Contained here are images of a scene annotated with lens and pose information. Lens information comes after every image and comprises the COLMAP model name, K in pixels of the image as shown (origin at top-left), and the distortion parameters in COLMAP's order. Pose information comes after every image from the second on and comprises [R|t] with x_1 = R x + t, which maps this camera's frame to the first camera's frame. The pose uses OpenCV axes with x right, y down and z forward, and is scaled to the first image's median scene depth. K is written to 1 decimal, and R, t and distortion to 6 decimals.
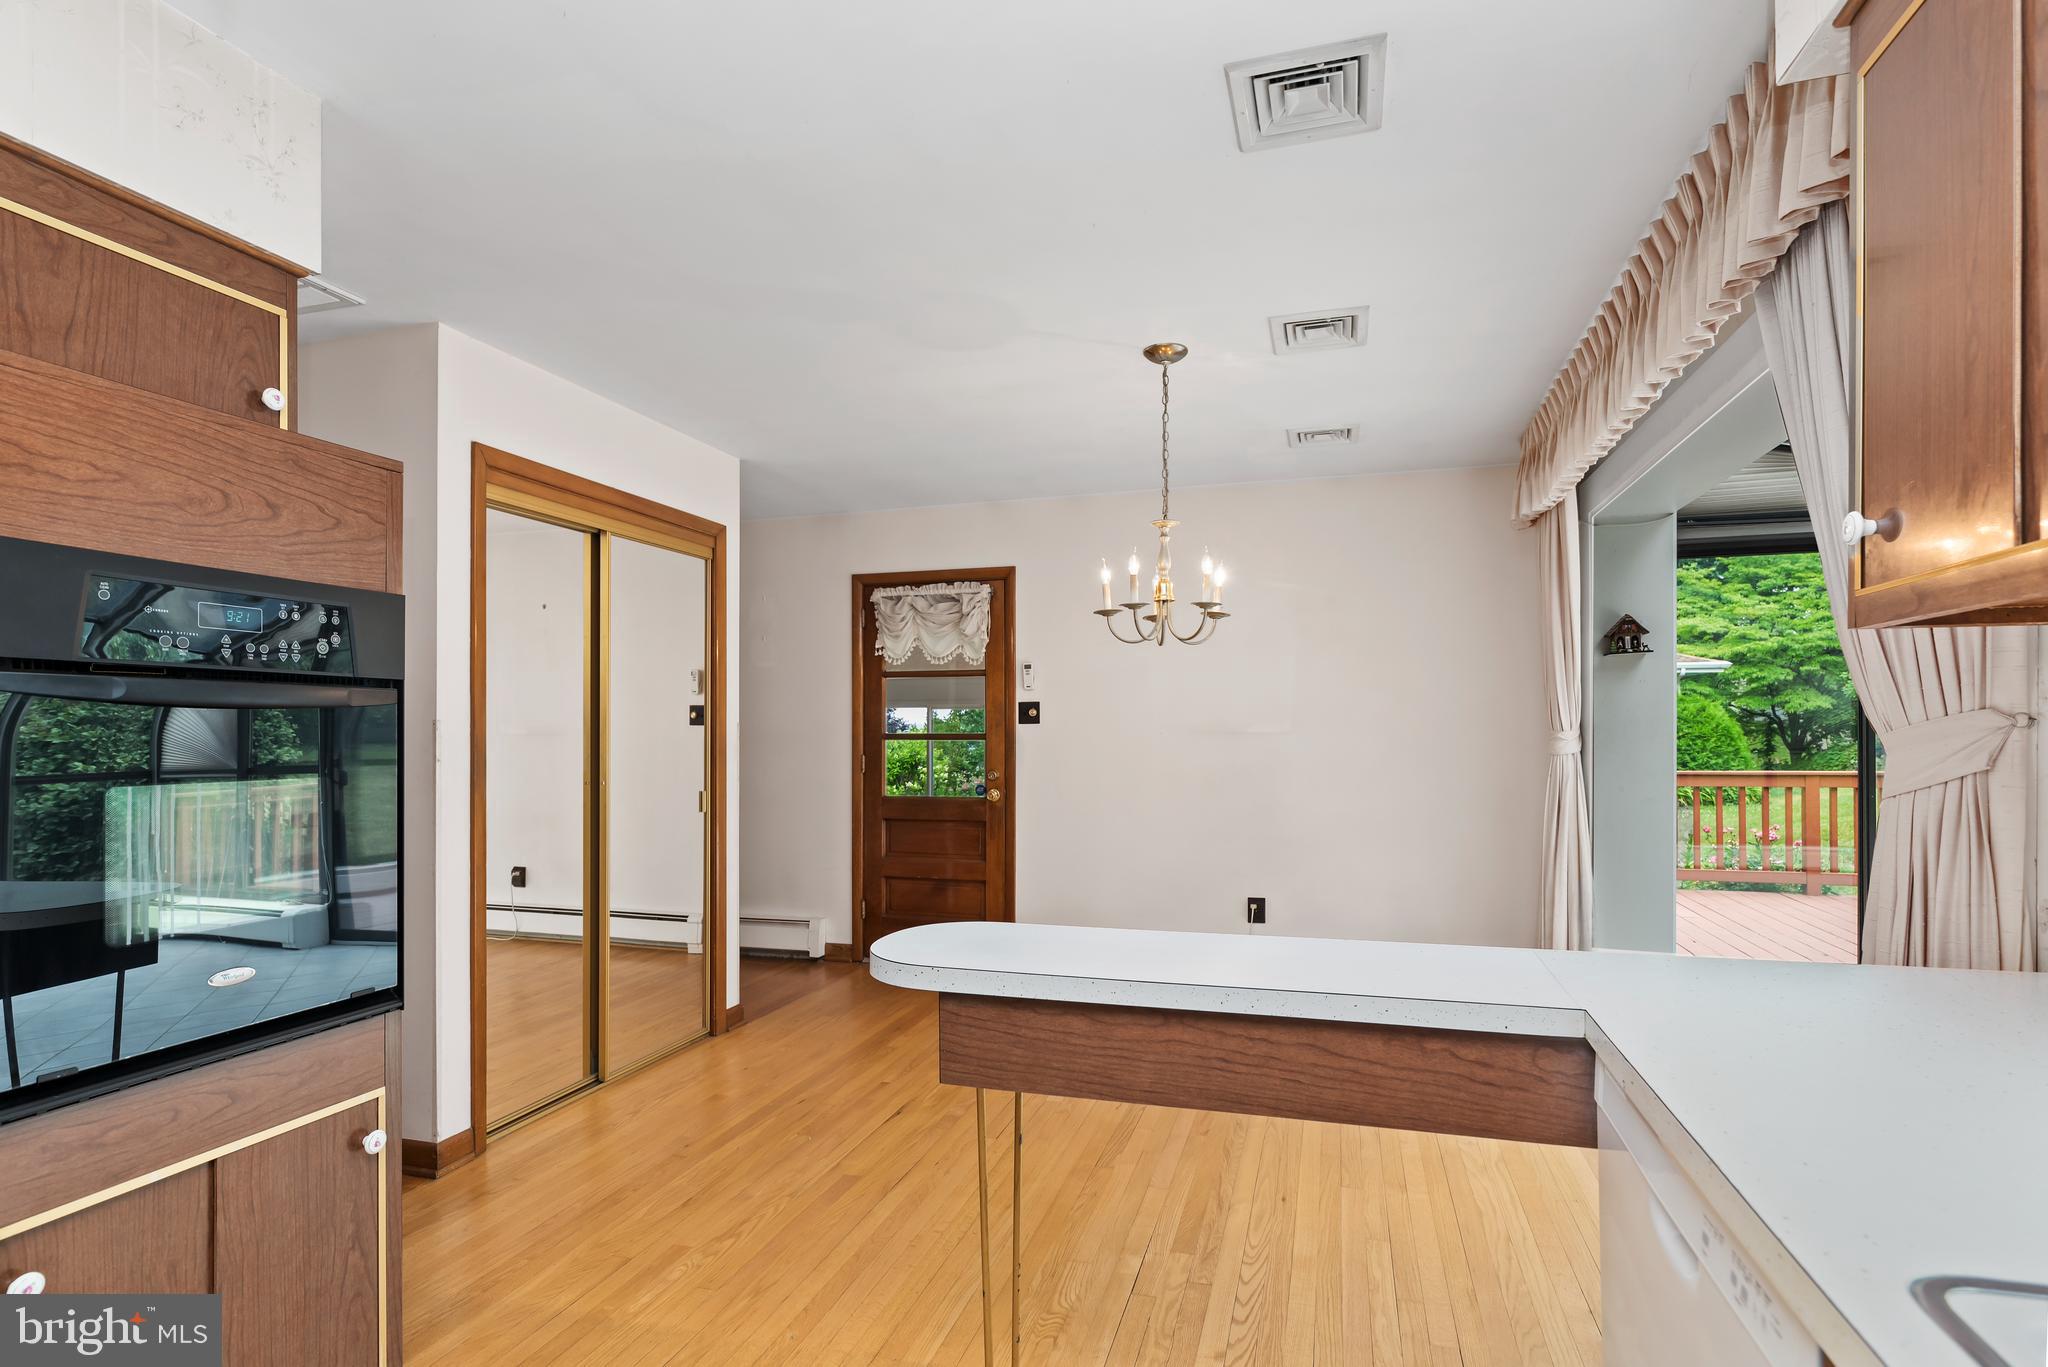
lens RADIAL K [[1011.6, 0, 1049.4], [0, 1011.6, 730.5], [0, 0, 1]] dist [-0.003340, 0.002186]
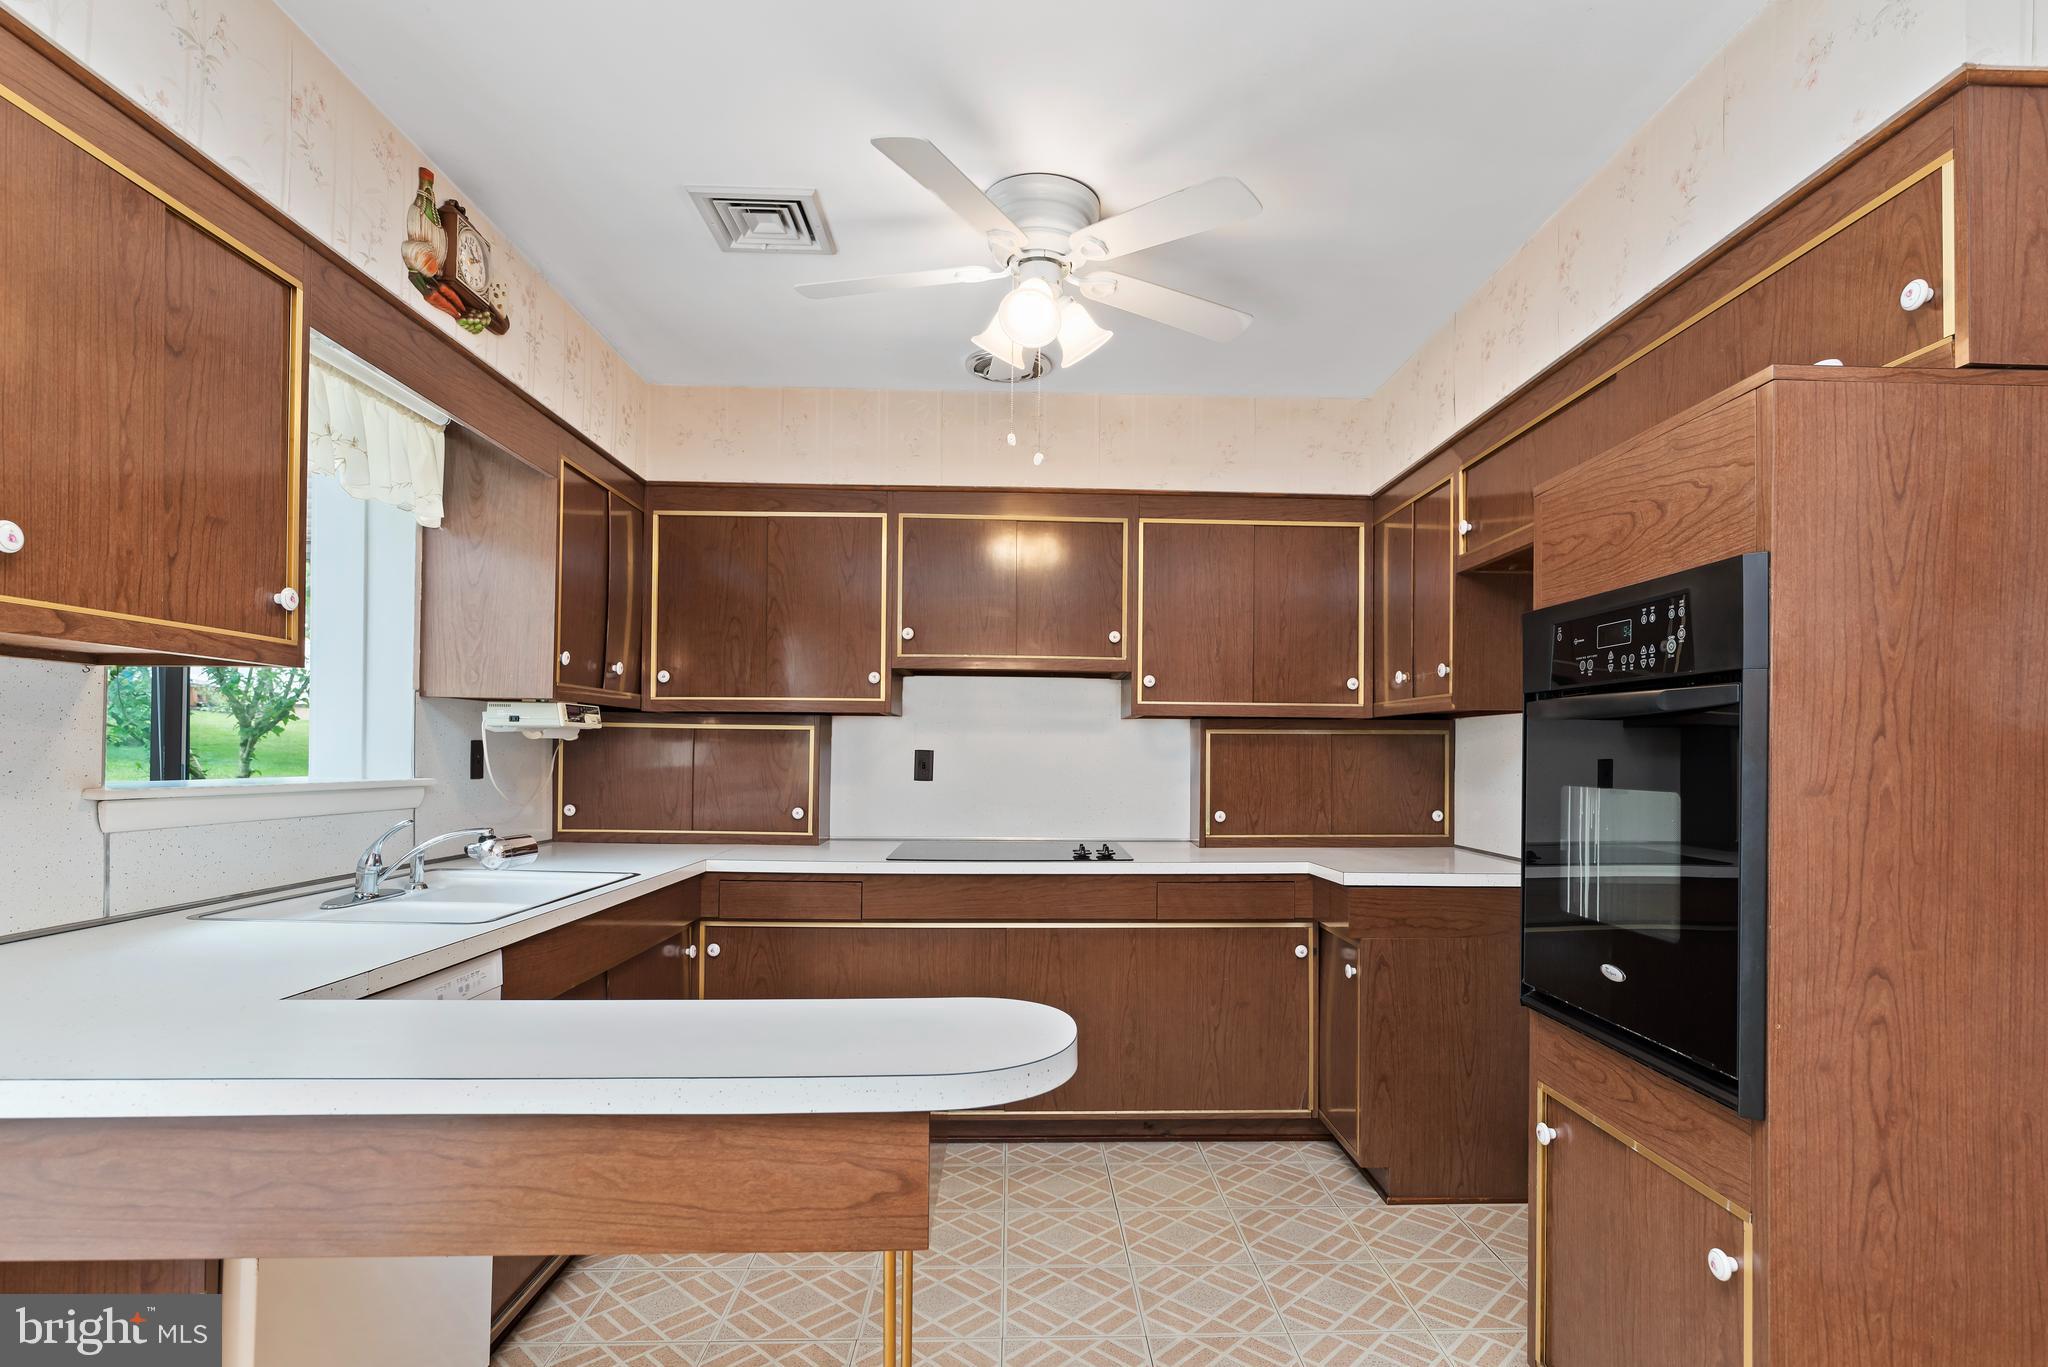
lens RADIAL K [[1011.6, 0, 1059.6], [0, 1011.6, 747.5], [0, 0, 1]] dist [-0.003340, 0.002186]
pose [[-0.949436, -0.006459, -0.313893, 0.061138], [-0.004889, 0.999971, -0.005790, 0.013311], [0.313922, -0.003963, -0.949441, 1.476137]]
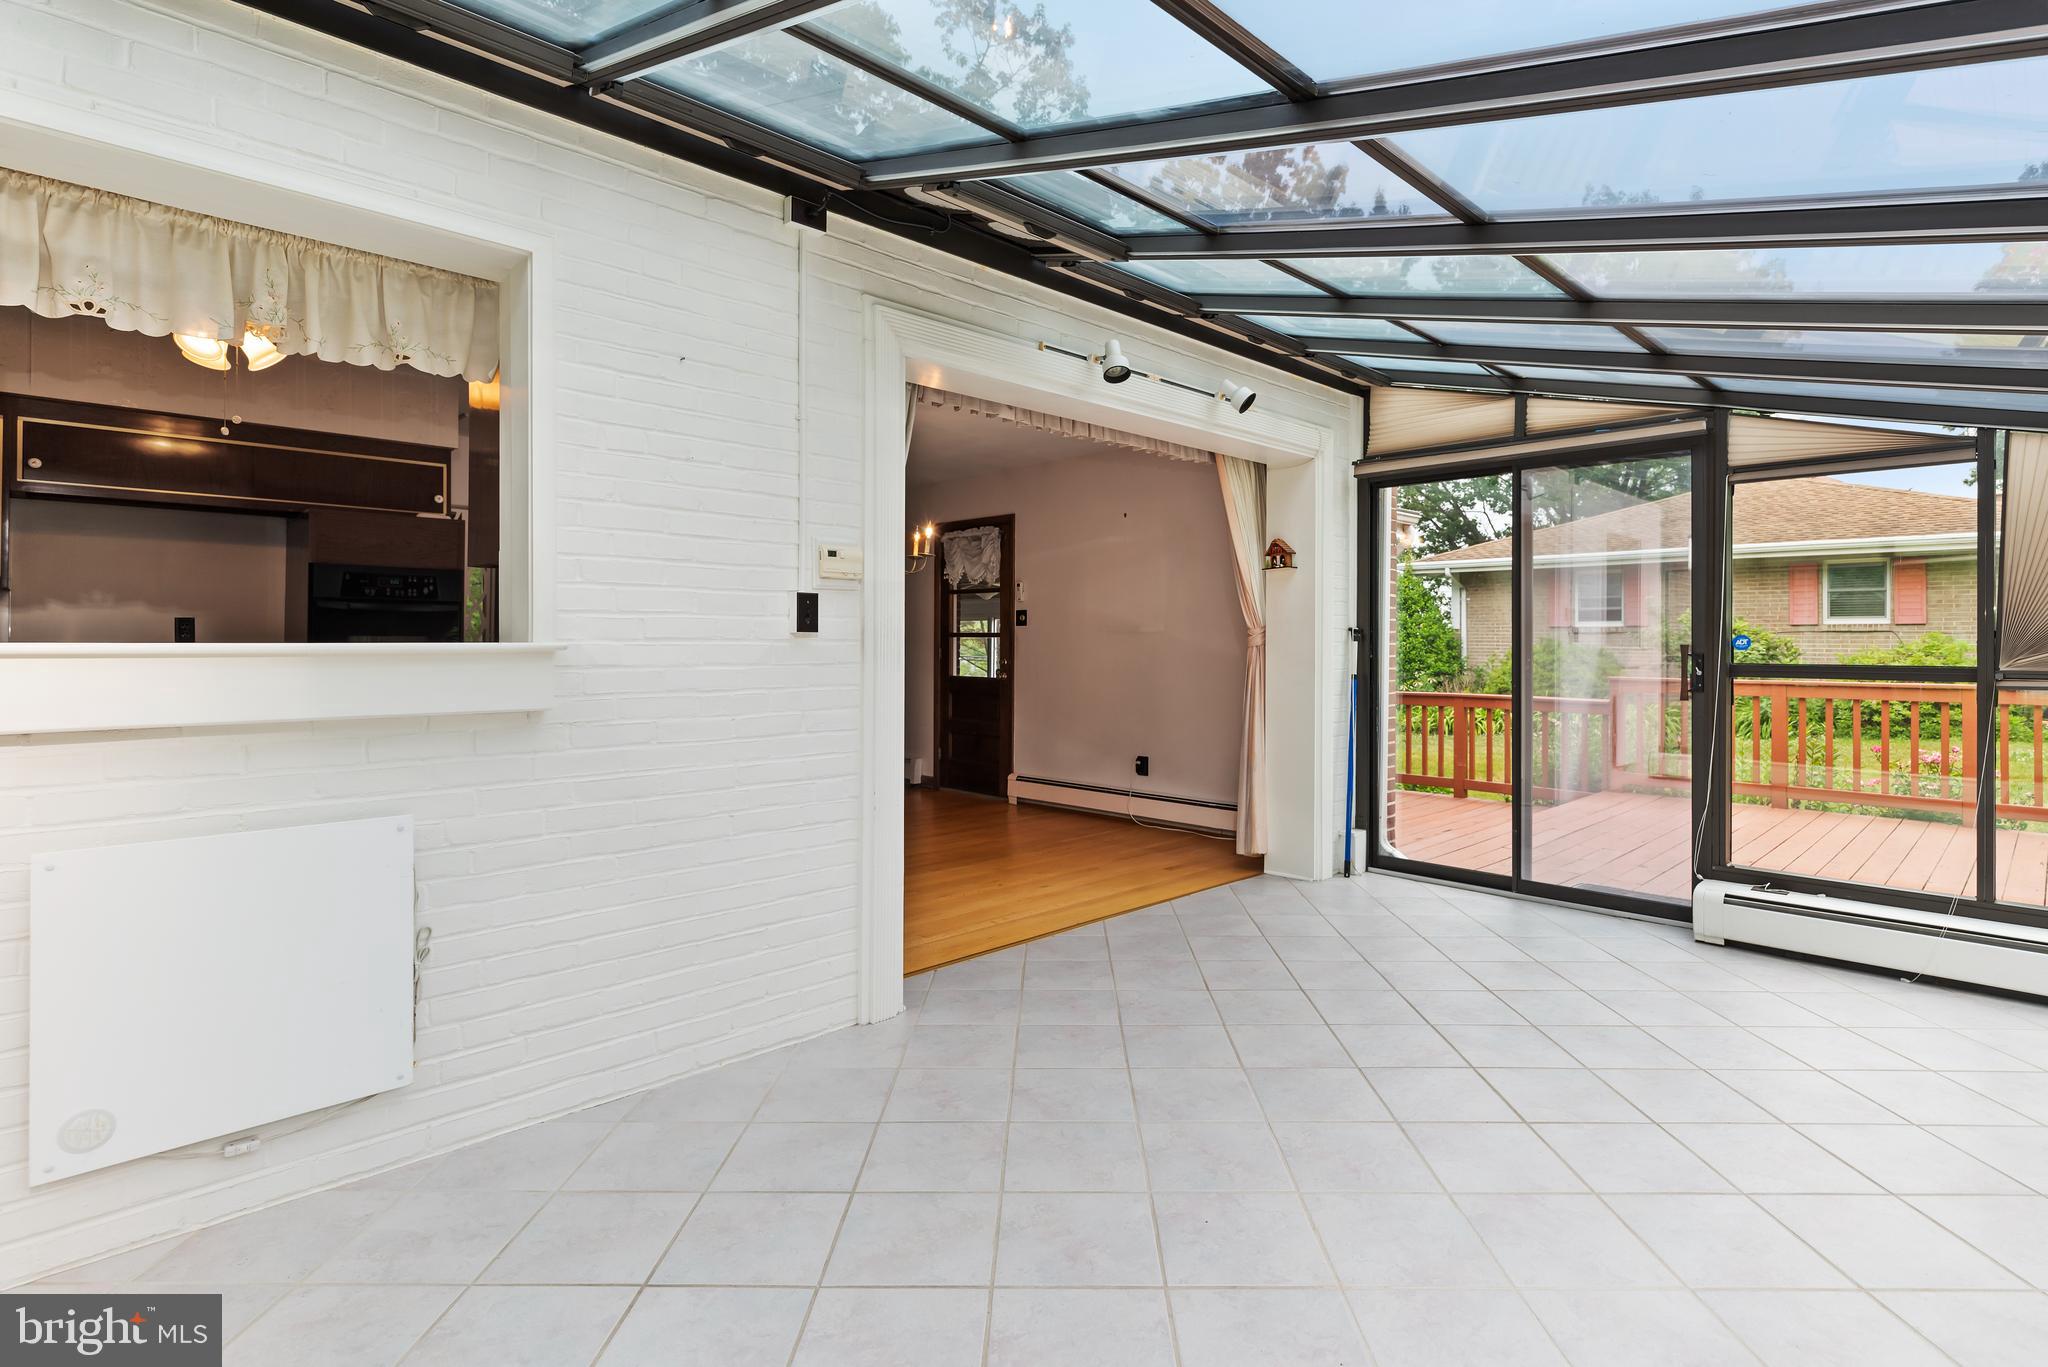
lens RADIAL K [[1011.6, 0, 1038.7], [0, 1011.6, 666.1], [0, 0, 1]] dist [-0.003340, 0.002186]
pose [[0.862939, 0.026212, -0.504629, 1.999140], [-0.013707, 0.999500, 0.028477, 0.023653], [0.505123, -0.017657, 0.862867, -0.543052]]
